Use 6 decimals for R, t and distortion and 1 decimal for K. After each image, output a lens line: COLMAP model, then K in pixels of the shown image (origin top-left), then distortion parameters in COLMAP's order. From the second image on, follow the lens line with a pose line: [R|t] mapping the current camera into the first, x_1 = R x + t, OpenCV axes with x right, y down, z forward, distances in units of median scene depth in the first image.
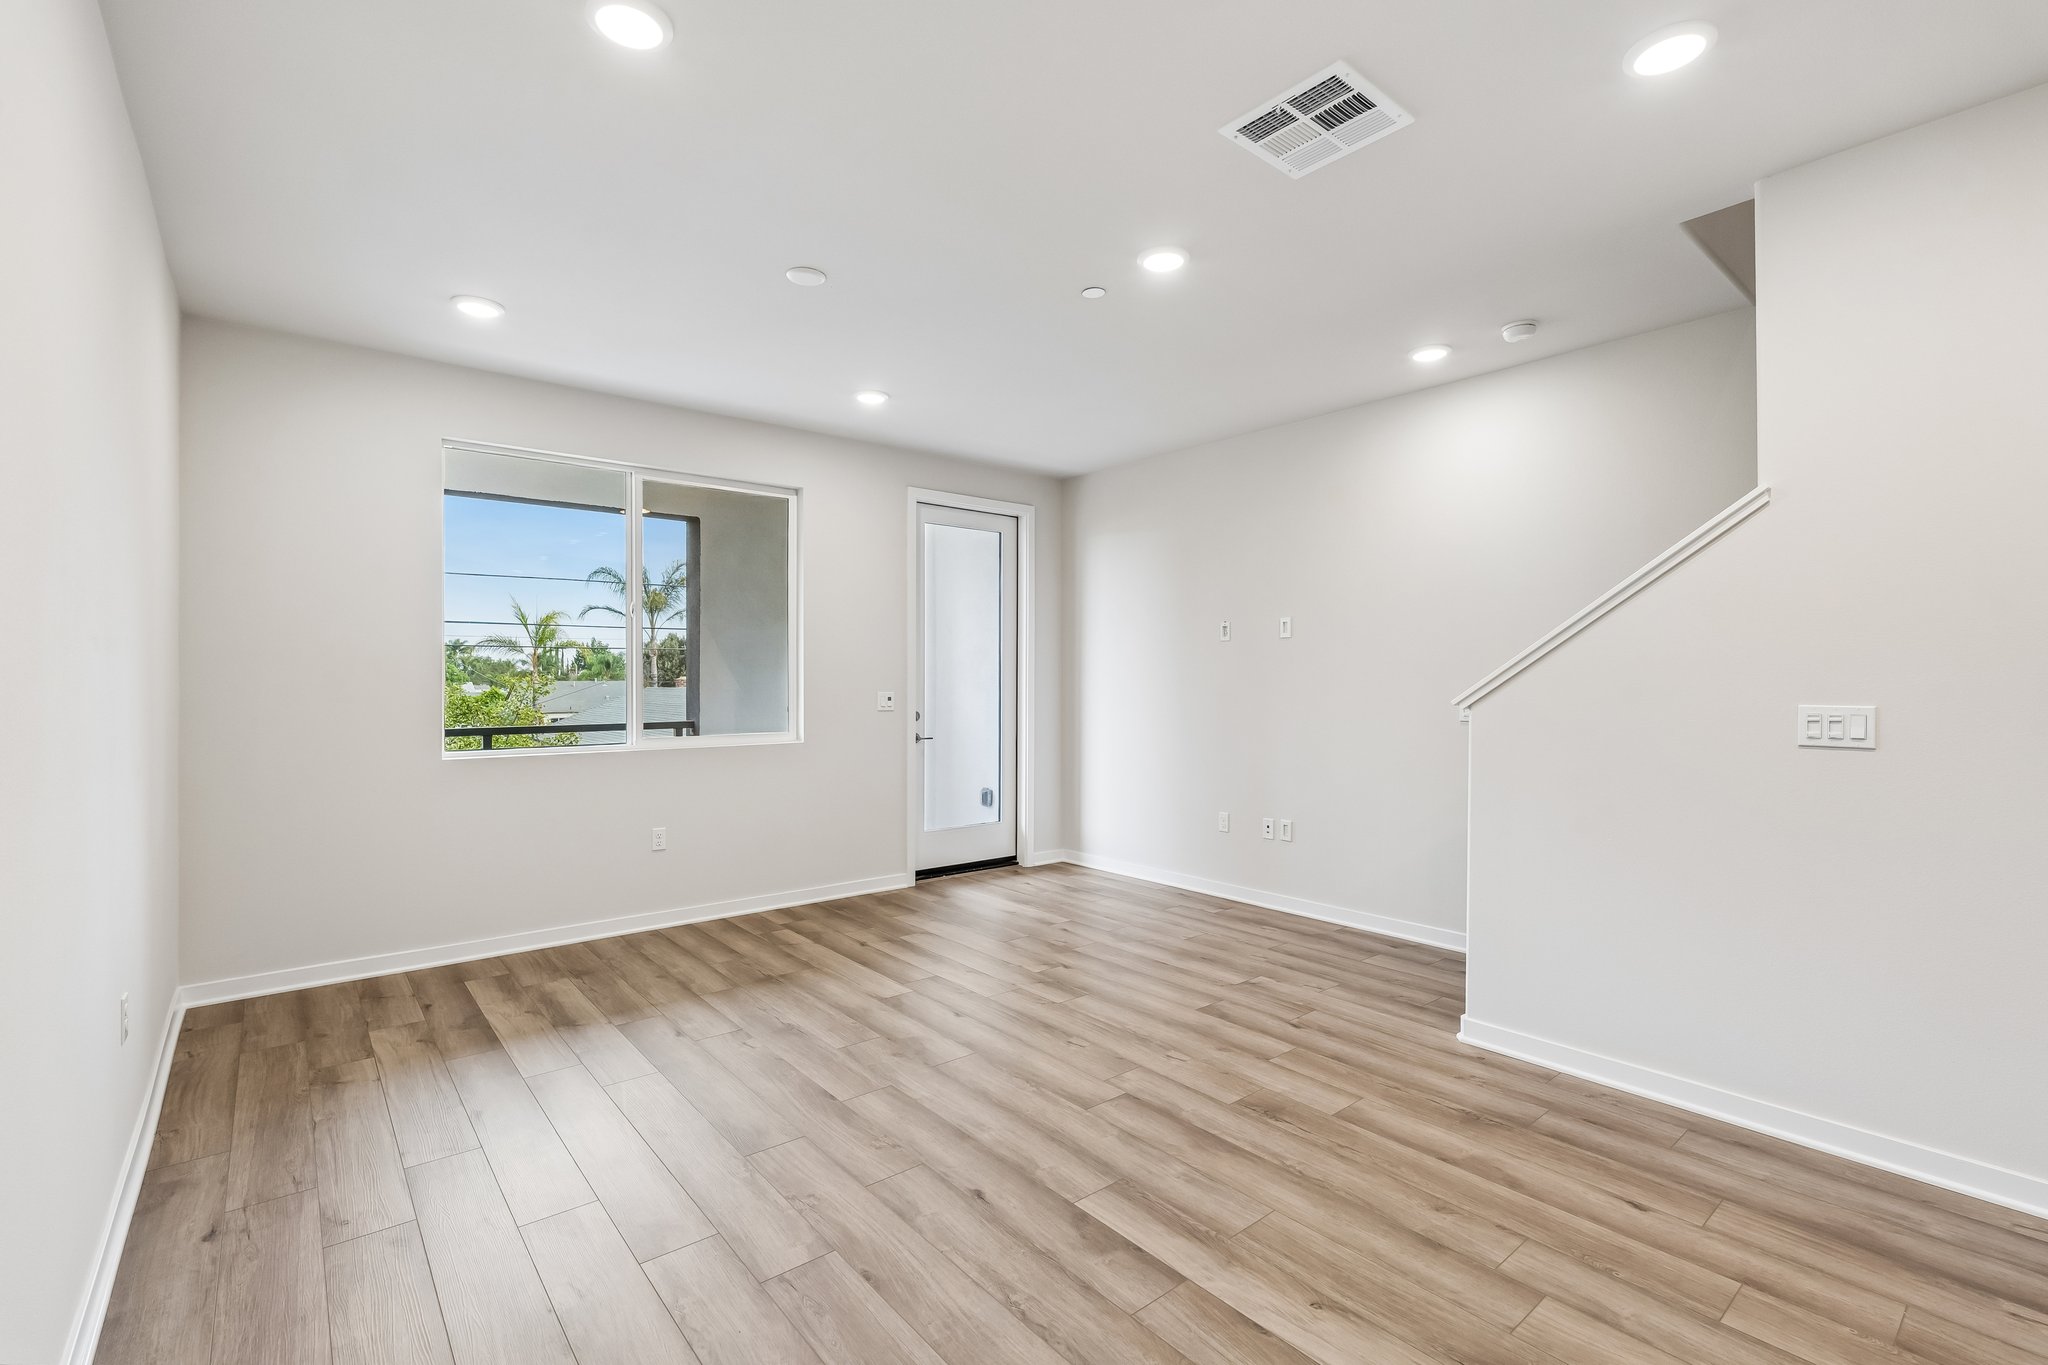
lens RADIAL K [[910.6, 0, 1028.4], [0, 910.6, 666.9], [0, 0, 1]] dist [-0.003688, -0.000349]
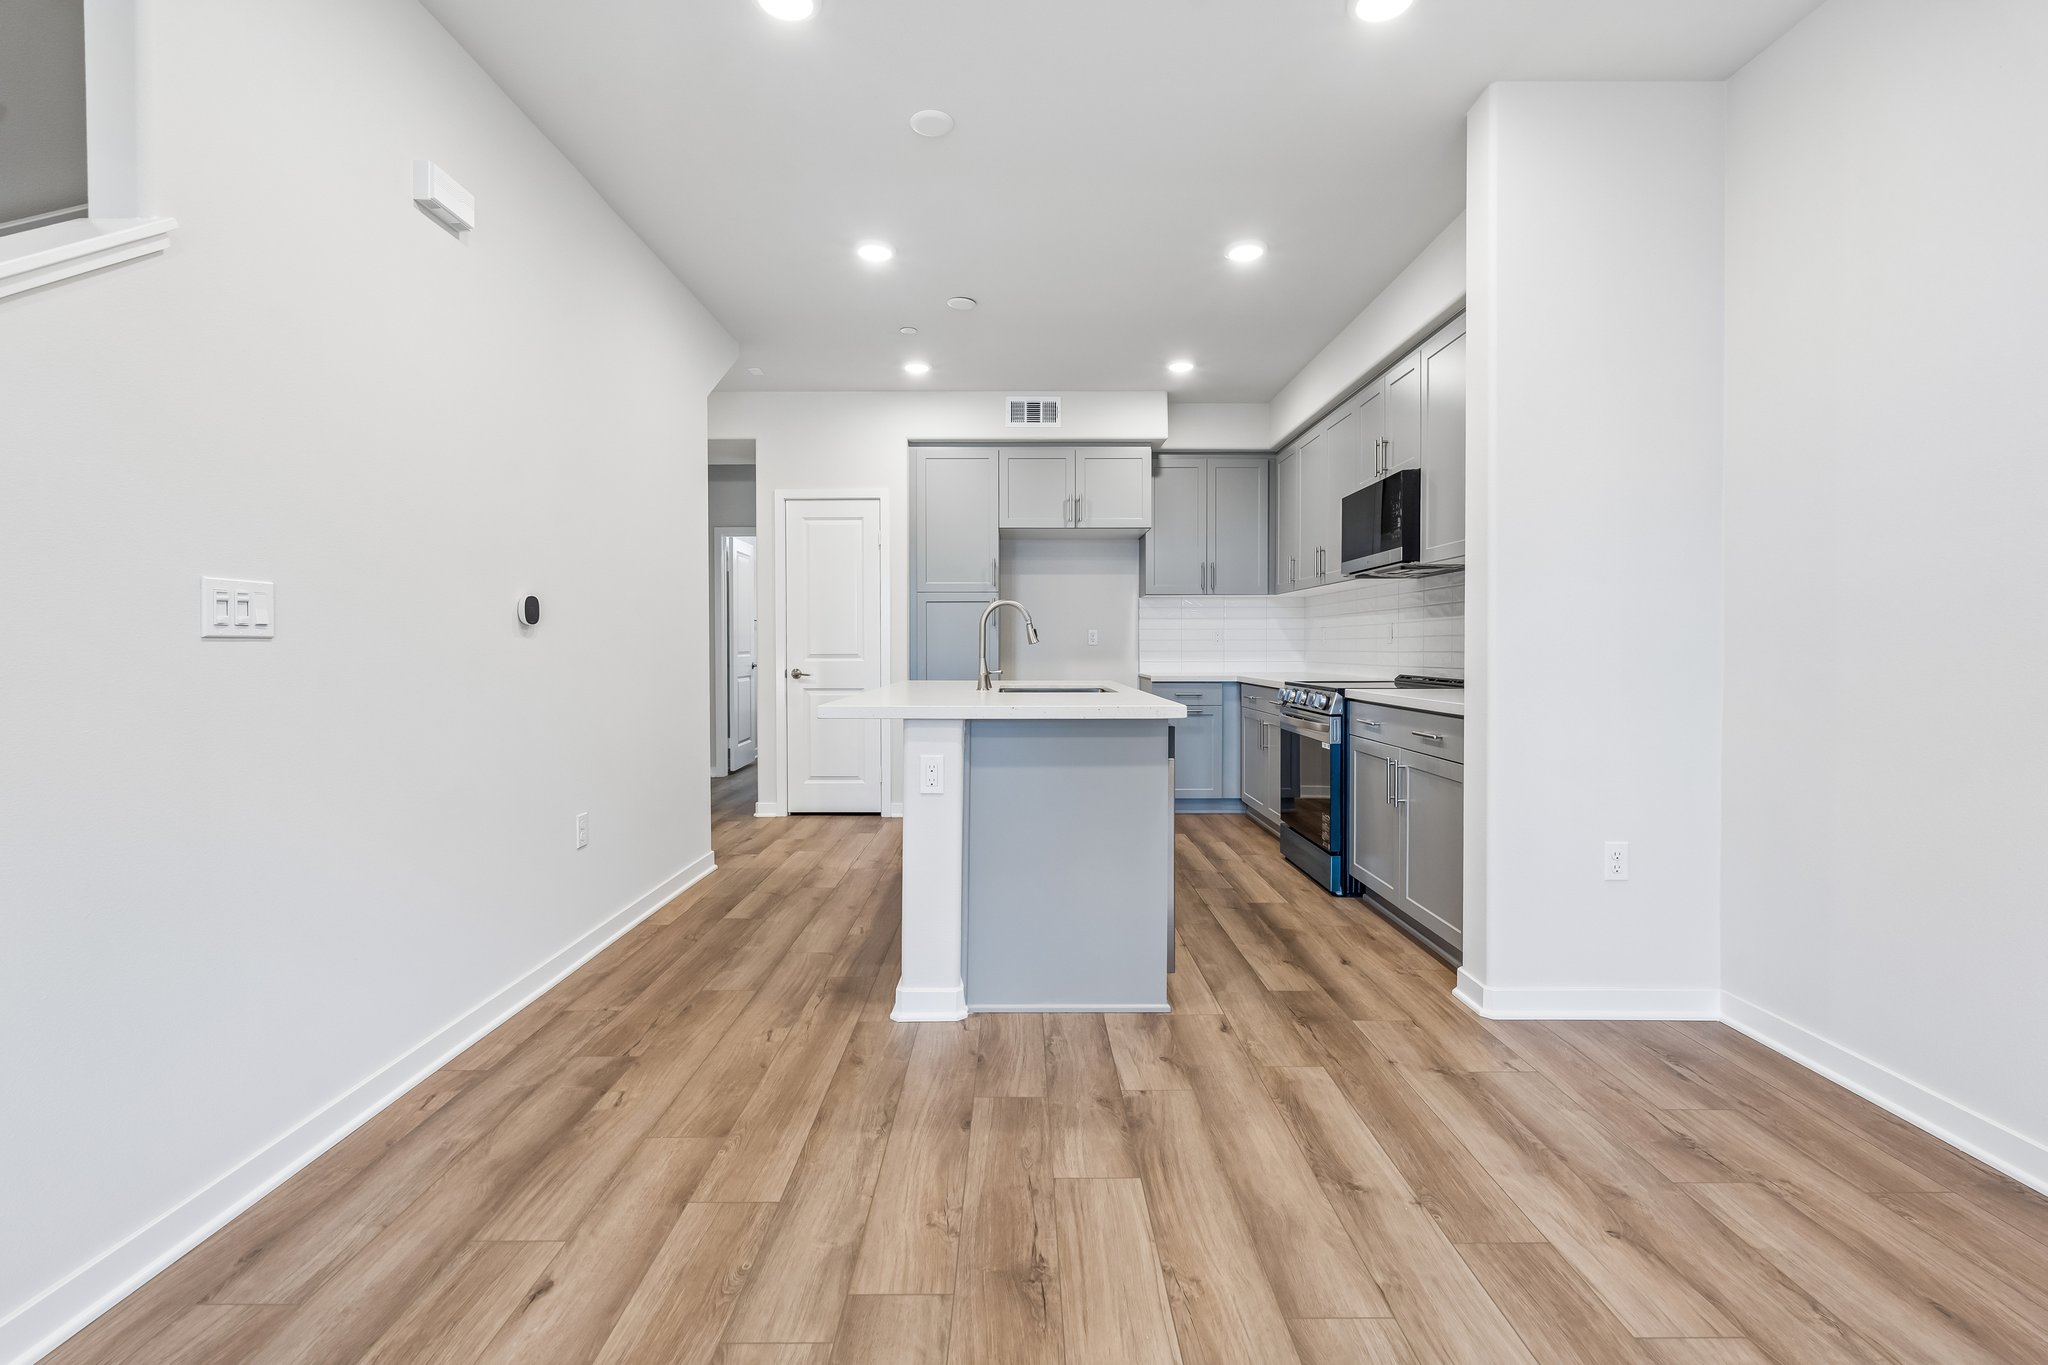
lens RADIAL K [[910.6, 0, 1018.3], [0, 910.6, 661.6], [0, 0, 1]] dist [-0.003688, -0.000349]
pose [[-0.768394, -0.009115, 0.639912, -0.033781], [-0.007435, 0.999958, 0.005315, 0.085542], [-0.639933, -0.000674, -0.768430, 1.000334]]
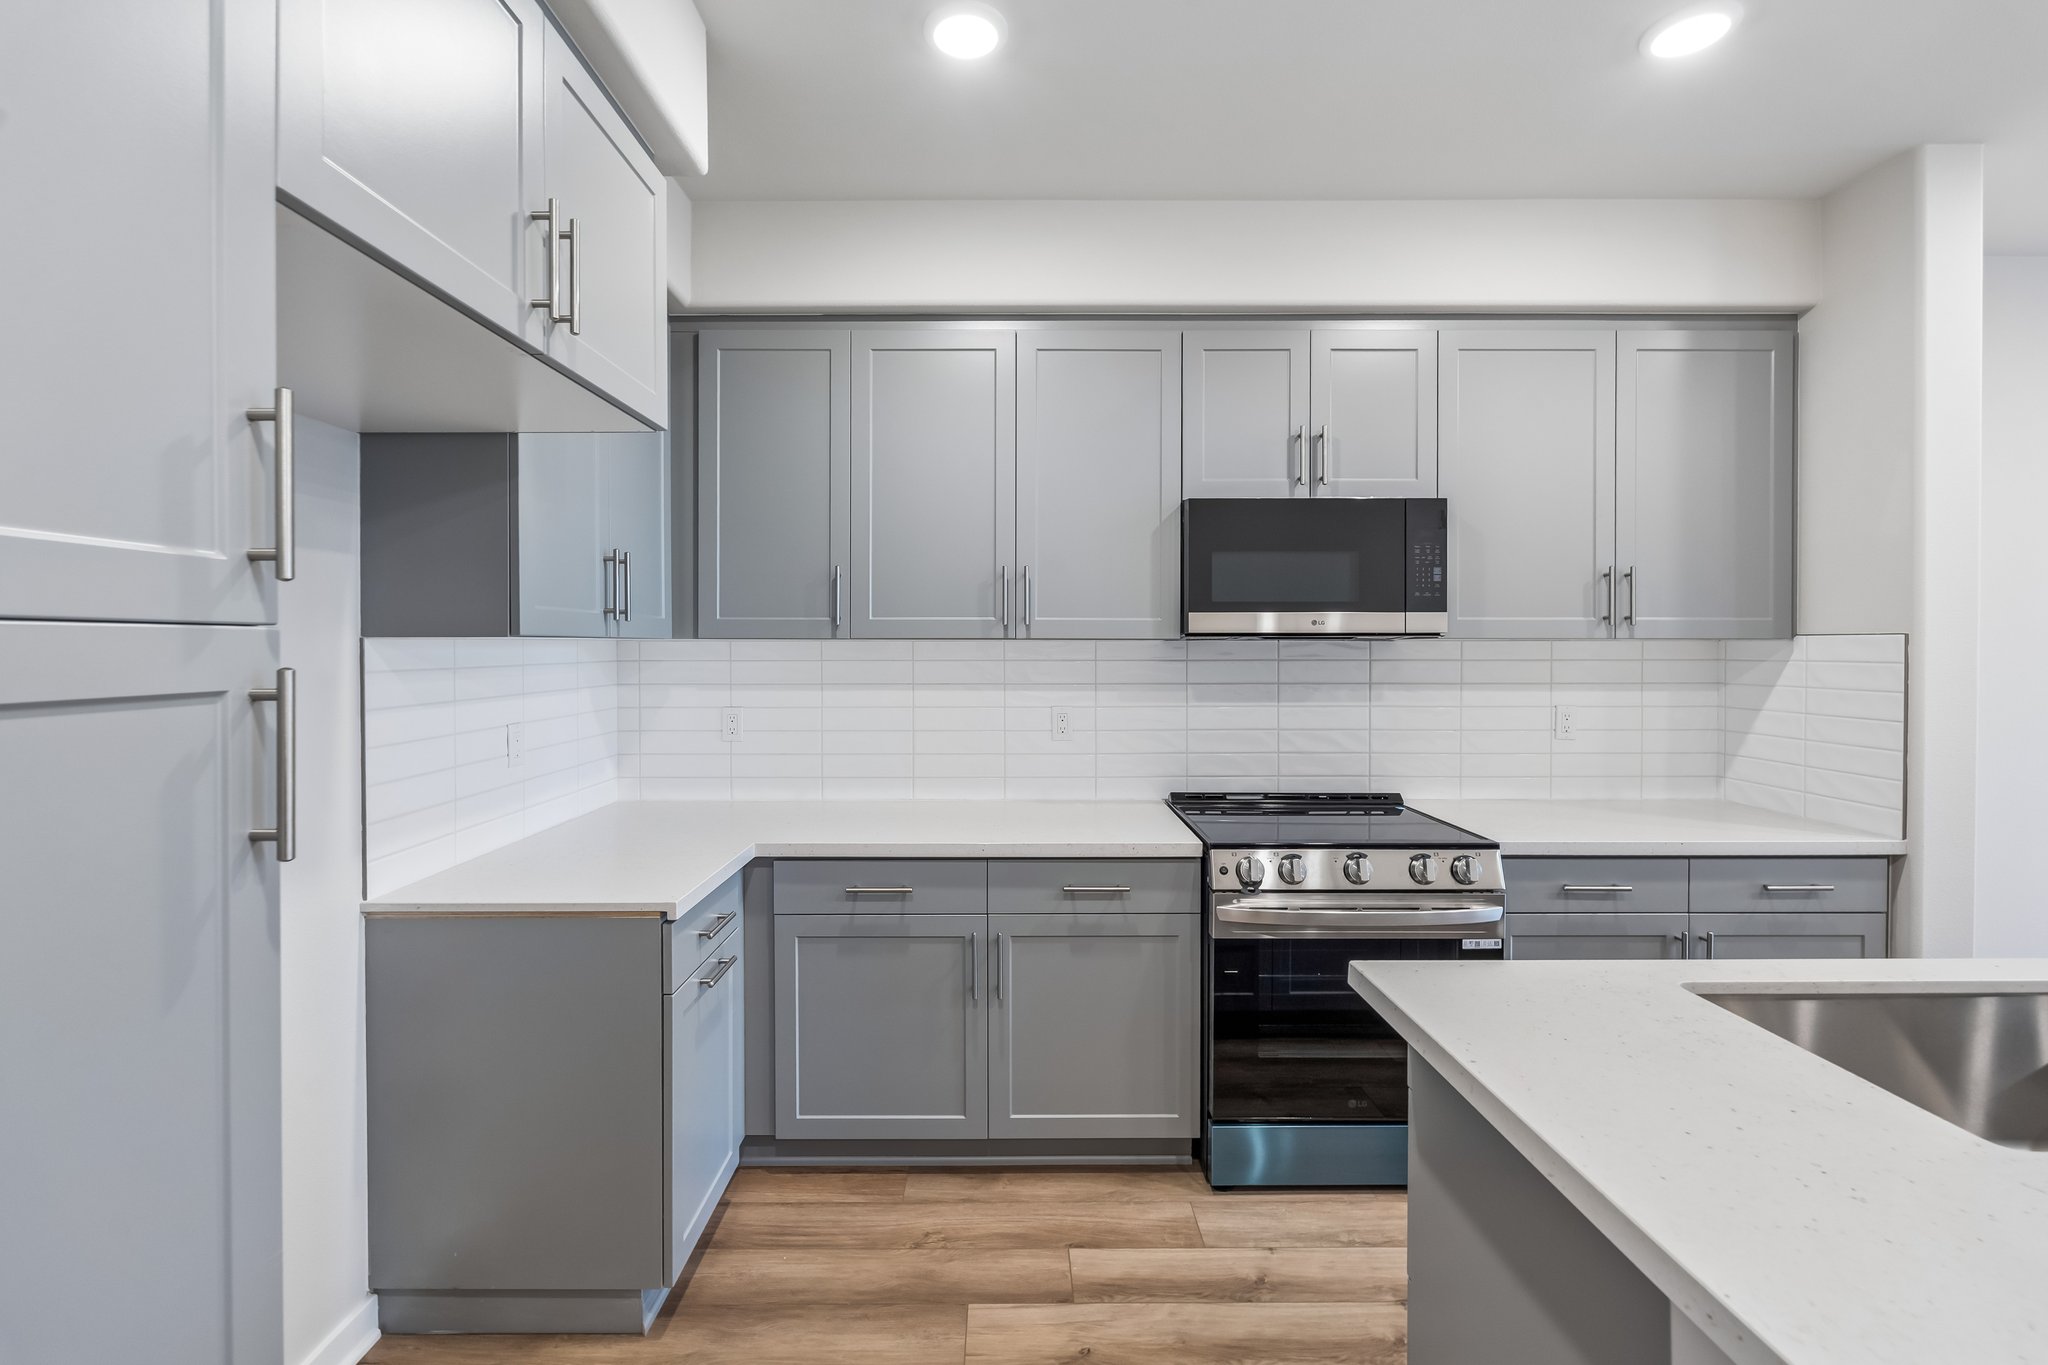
lens RADIAL K [[910.6, 0, 1036.8], [0, 910.6, 651.3], [0, 0, 1]] dist [-0.003688, -0.000349]
pose [[-0.637950, 0.006367, -0.770051, 1.374439], [0.010404, 0.999946, -0.000351, -0.049495], [0.770007, -0.008235, -0.637982, -0.152740]]
